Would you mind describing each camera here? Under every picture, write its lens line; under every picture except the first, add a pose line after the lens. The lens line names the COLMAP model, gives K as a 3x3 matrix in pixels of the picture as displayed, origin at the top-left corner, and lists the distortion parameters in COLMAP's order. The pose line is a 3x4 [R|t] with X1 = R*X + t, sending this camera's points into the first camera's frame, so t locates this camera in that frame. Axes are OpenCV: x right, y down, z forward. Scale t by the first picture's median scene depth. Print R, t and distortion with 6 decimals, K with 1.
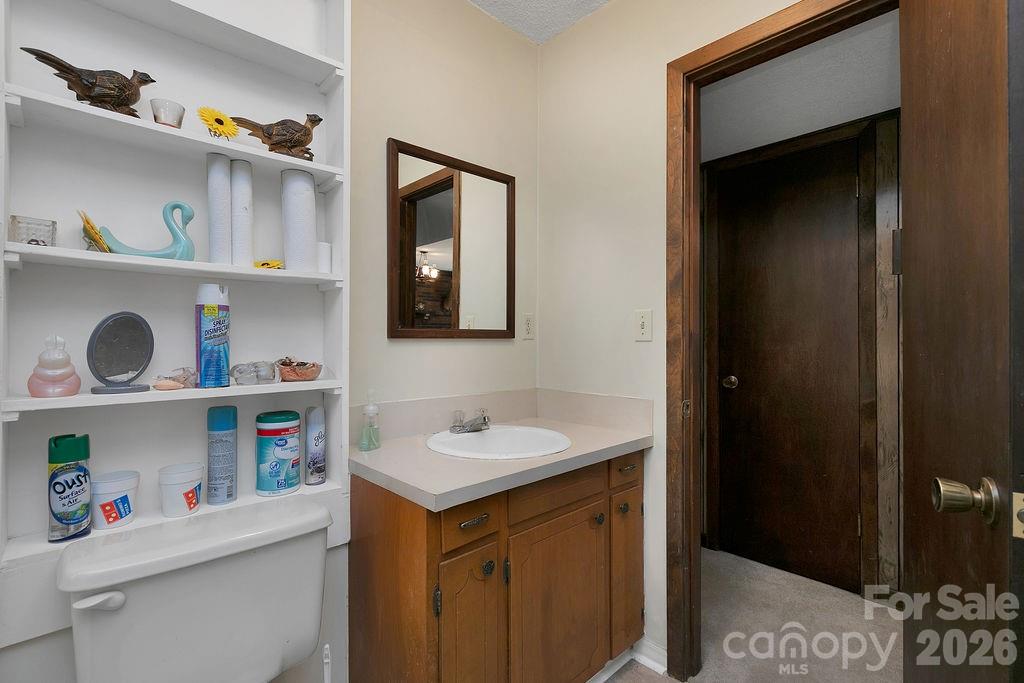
lens RADIAL K [[458.6, 0, 509.5], [0, 458.6, 342.1], [0, 0, 1]] dist [0.000565, -0.000560]
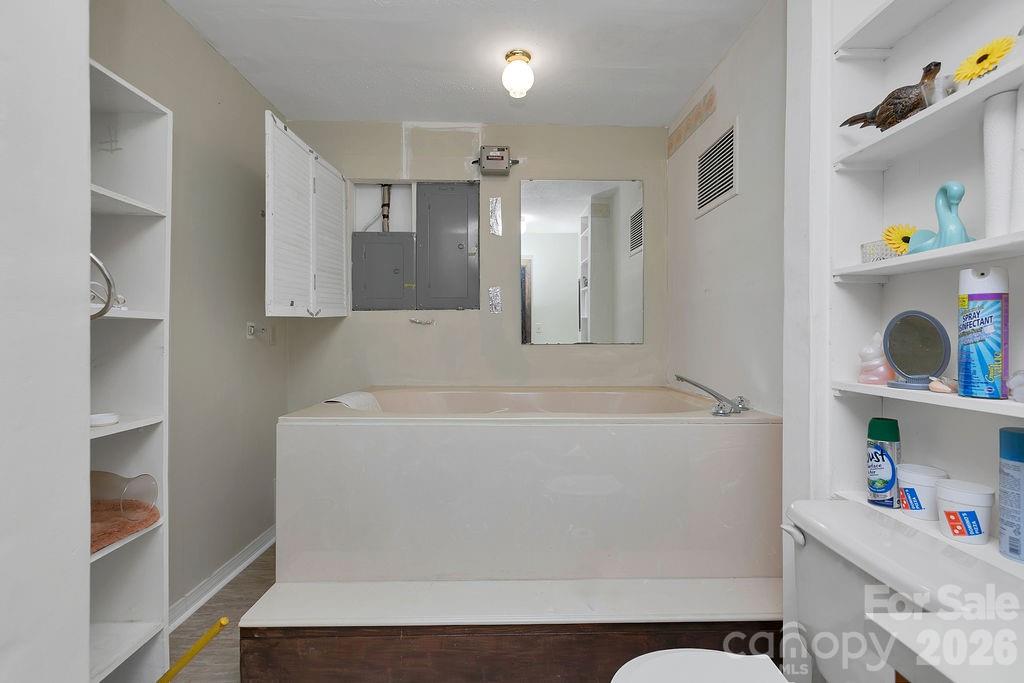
lens RADIAL K [[458.6, 0, 509.5], [0, 458.6, 342.1], [0, 0, 1]] dist [0.000565, -0.000560]
pose [[-0.670212, 0.007381, -0.742133, 0.566526], [-0.001157, 0.999939, 0.010989, -0.006012], [0.742169, 0.008224, -0.670163, 1.076141]]
